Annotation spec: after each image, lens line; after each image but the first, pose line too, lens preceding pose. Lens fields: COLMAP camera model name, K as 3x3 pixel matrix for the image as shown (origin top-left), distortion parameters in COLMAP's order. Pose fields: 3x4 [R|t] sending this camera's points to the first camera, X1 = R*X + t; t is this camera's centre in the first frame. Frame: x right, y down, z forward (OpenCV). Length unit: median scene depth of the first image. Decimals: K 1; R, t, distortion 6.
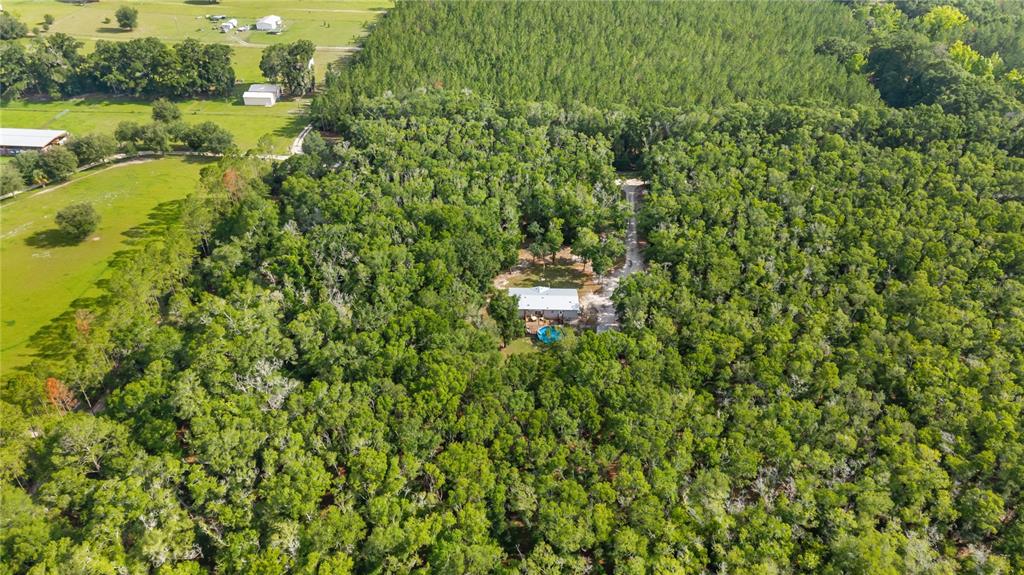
lens RADIAL K [[694.9, 0, 509.6], [0, 694.9, 294.6], [0, 0, 1]] dist [0.020815, -0.024565]
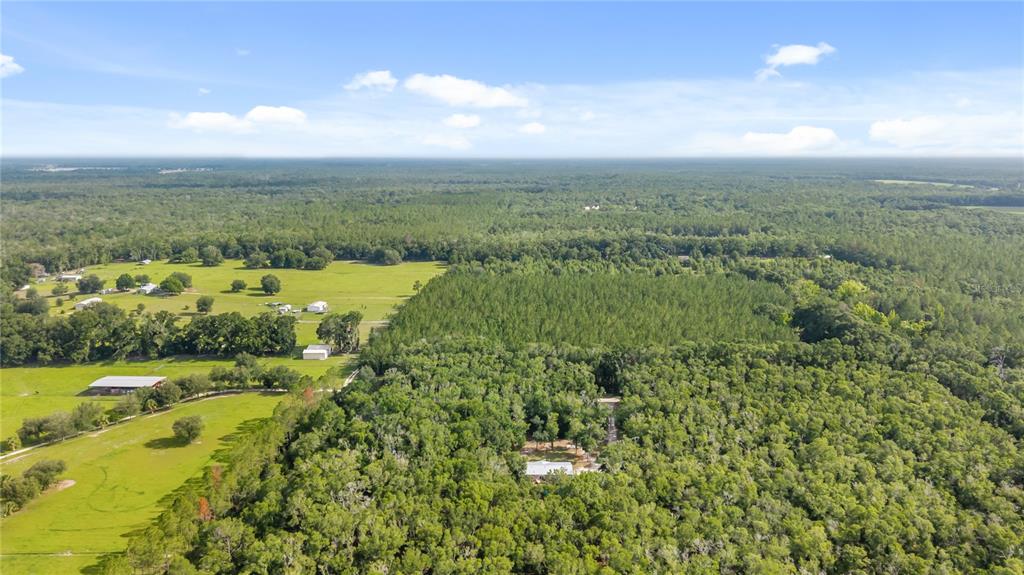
lens RADIAL K [[694.9, 0, 513.5], [0, 694.9, 286.1], [0, 0, 1]] dist [0.020815, -0.024565]
pose [[0.999689, -0.022330, 0.011134, -0.016751], [0.024937, 0.909767, -0.414370, 0.209683], [-0.000876, 0.414518, 0.910041, -0.303519]]
